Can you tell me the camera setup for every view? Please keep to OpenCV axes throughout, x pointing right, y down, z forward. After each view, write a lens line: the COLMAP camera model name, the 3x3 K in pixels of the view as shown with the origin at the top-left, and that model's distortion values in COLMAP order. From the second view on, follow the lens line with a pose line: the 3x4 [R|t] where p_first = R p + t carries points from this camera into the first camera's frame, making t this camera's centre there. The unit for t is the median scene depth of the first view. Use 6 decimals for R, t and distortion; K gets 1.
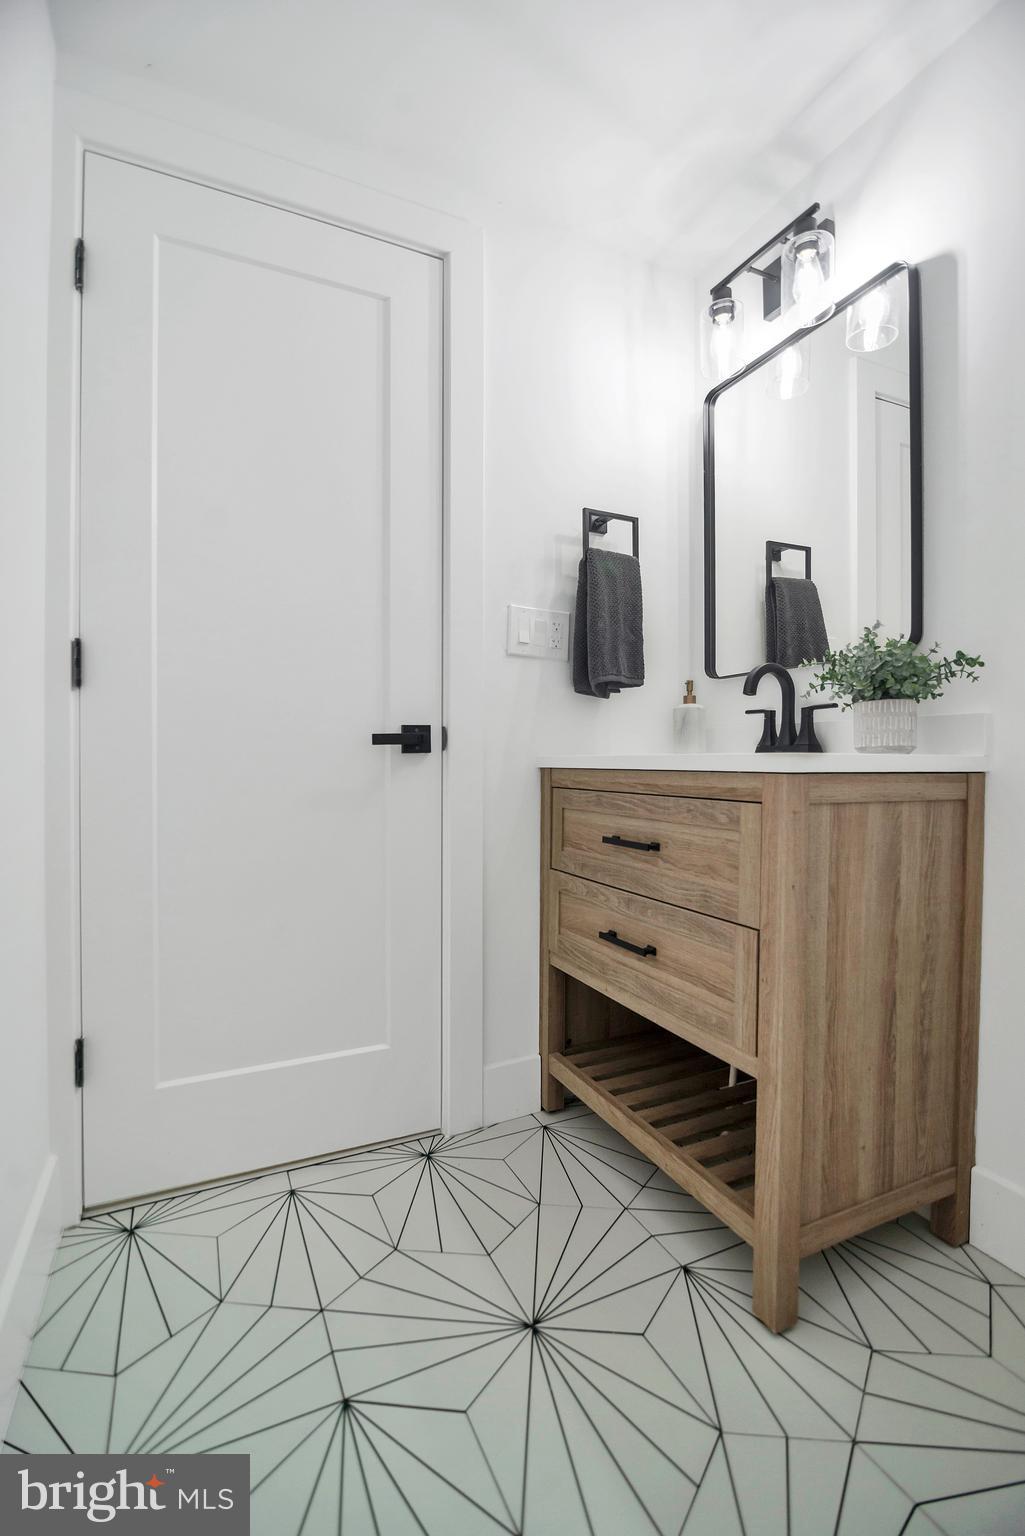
lens RADIAL K [[686.0, 0, 512.7], [0, 686.0, 761.9], [0, 0, 1]] dist [-0.006623, -0.002884]
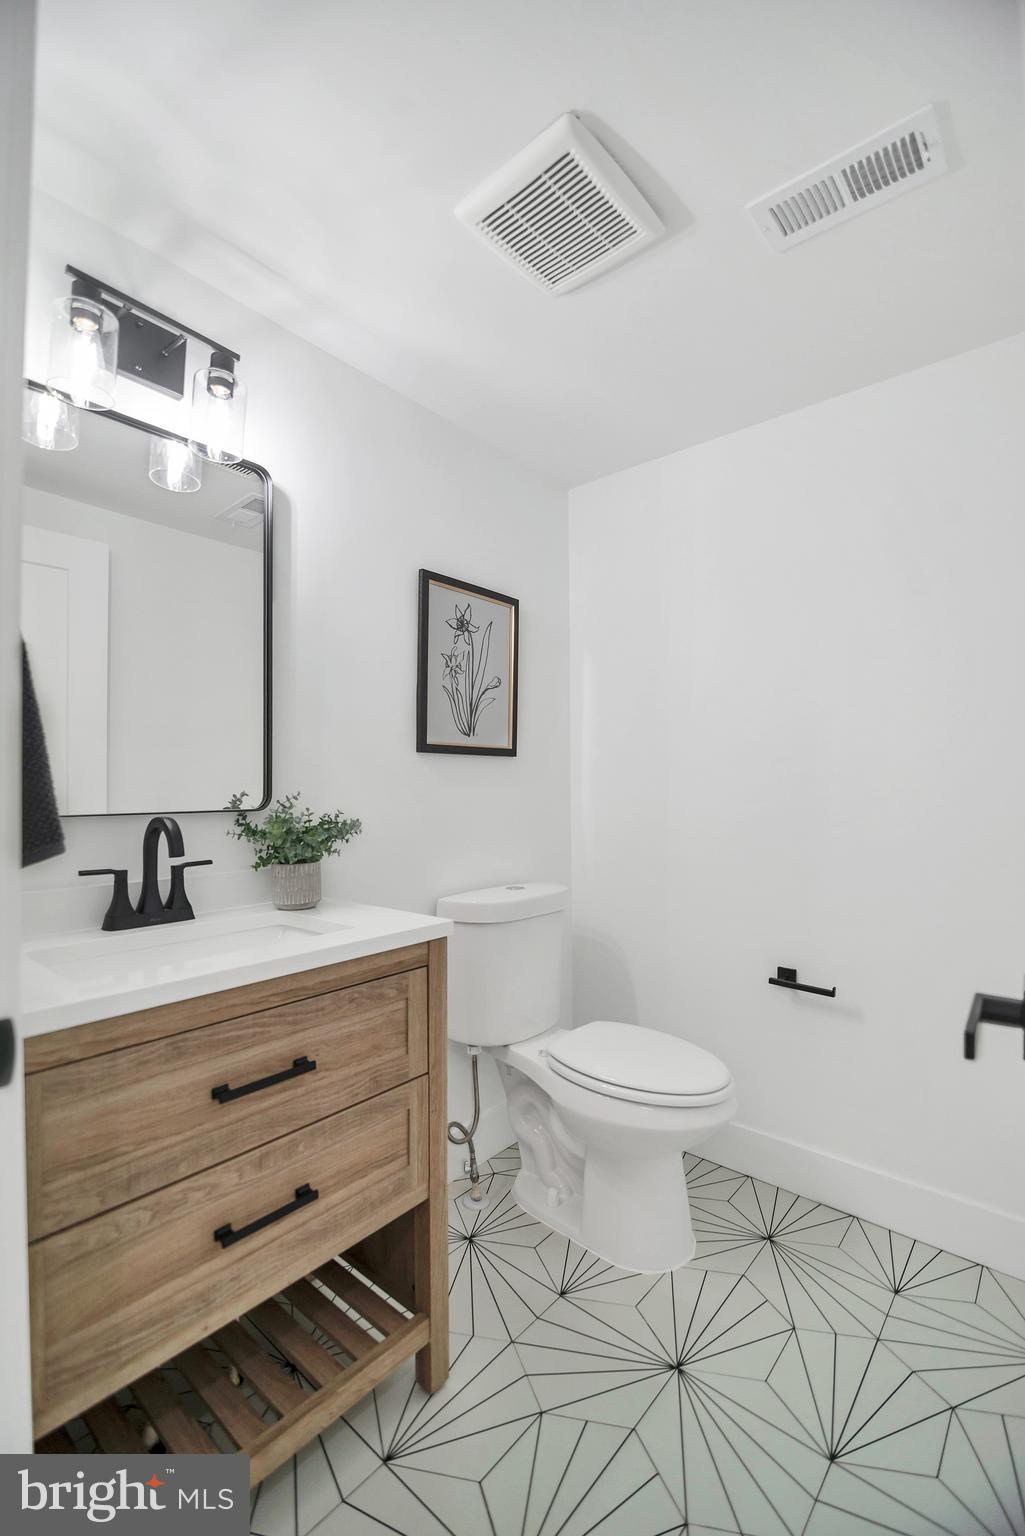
lens RADIAL K [[686.0, 0, 516.2], [0, 686.0, 779.5], [0, 0, 1]] dist [-0.006623, -0.002884]
pose [[-0.412695, 0.004781, 0.910857, -0.718836], [0.001917, 0.999989, -0.004380, -0.235550], [-0.910867, -0.000062, -0.412699, 1.222961]]
